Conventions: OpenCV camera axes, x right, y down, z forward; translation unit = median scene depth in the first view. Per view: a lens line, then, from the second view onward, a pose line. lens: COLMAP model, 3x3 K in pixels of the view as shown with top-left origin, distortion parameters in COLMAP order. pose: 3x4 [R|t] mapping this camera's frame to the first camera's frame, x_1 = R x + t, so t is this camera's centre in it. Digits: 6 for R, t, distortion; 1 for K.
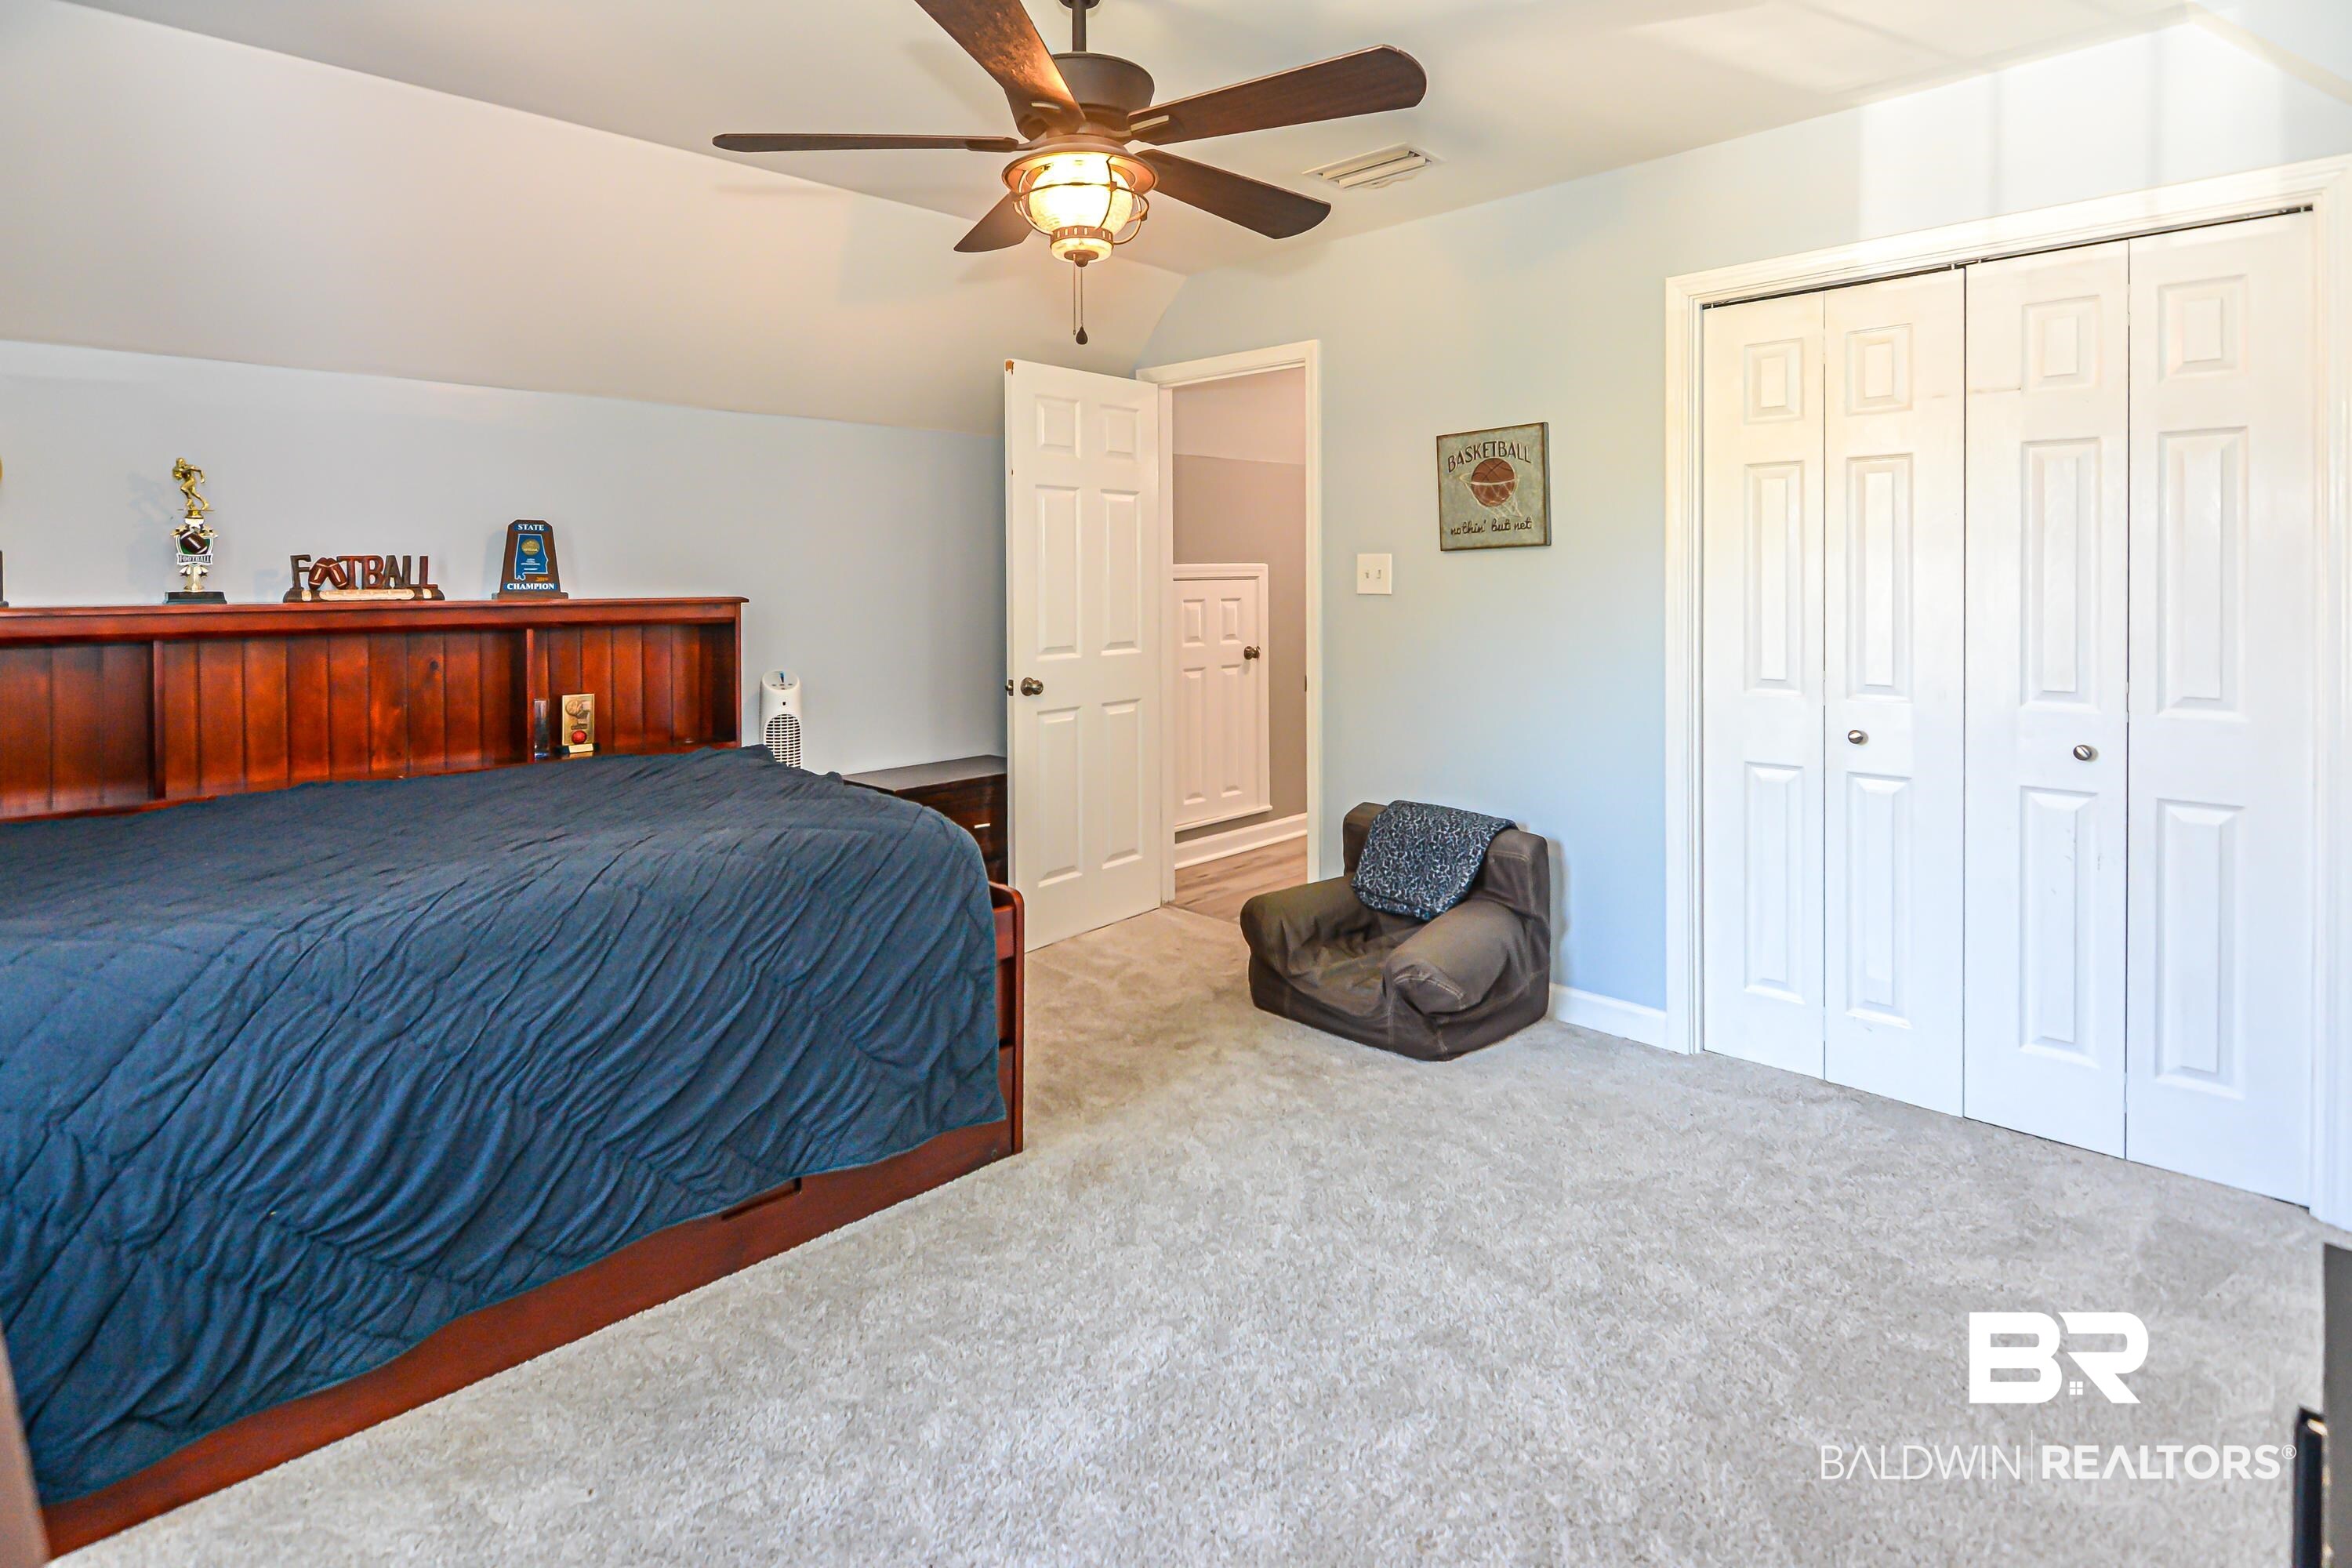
lens RADIAL K [[1220.1, 0, 1179.2], [0, 1220.1, 599.8], [0, 0, 1]] dist [0.001289, -0.000804]
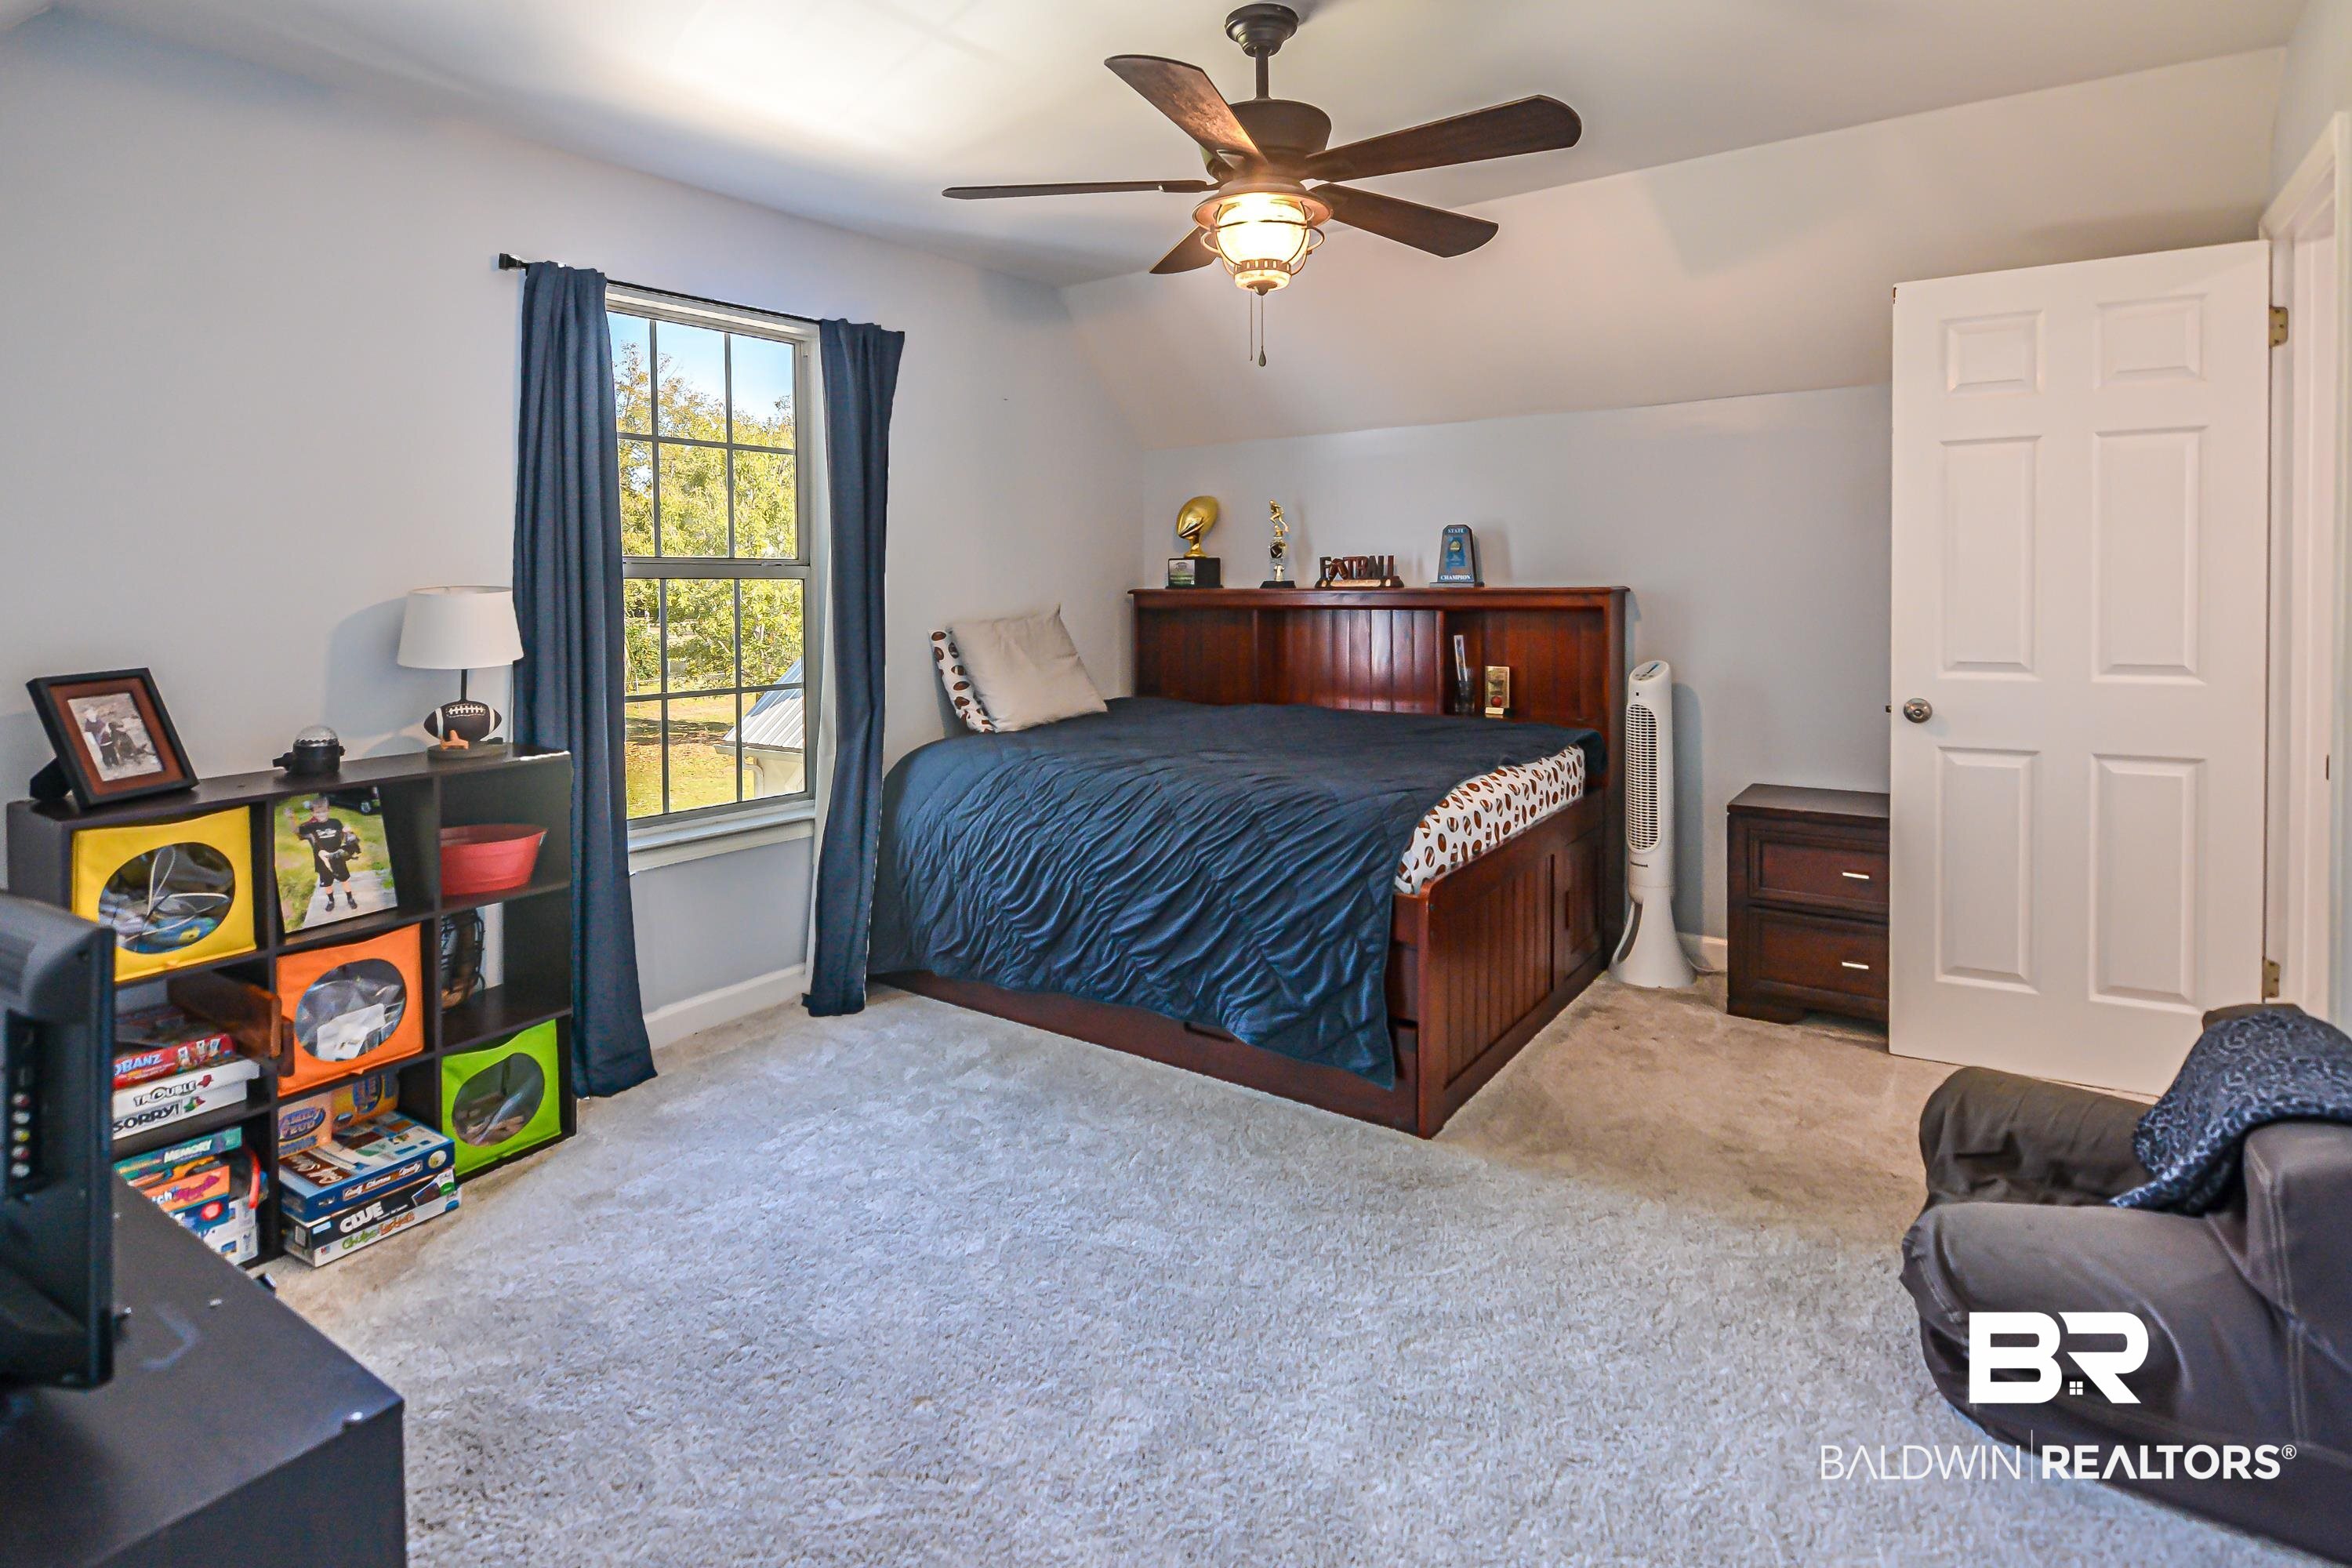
lens RADIAL K [[1220.1, 0, 1179.2], [0, 1220.1, 599.8], [0, 0, 1]] dist [0.001289, -0.000804]
pose [[0.148469, 0.026554, -0.988561, 0.810959], [-0.003470, 0.999647, 0.026331, -0.024082], [0.988911, -0.000479, 0.148508, 0.623572]]
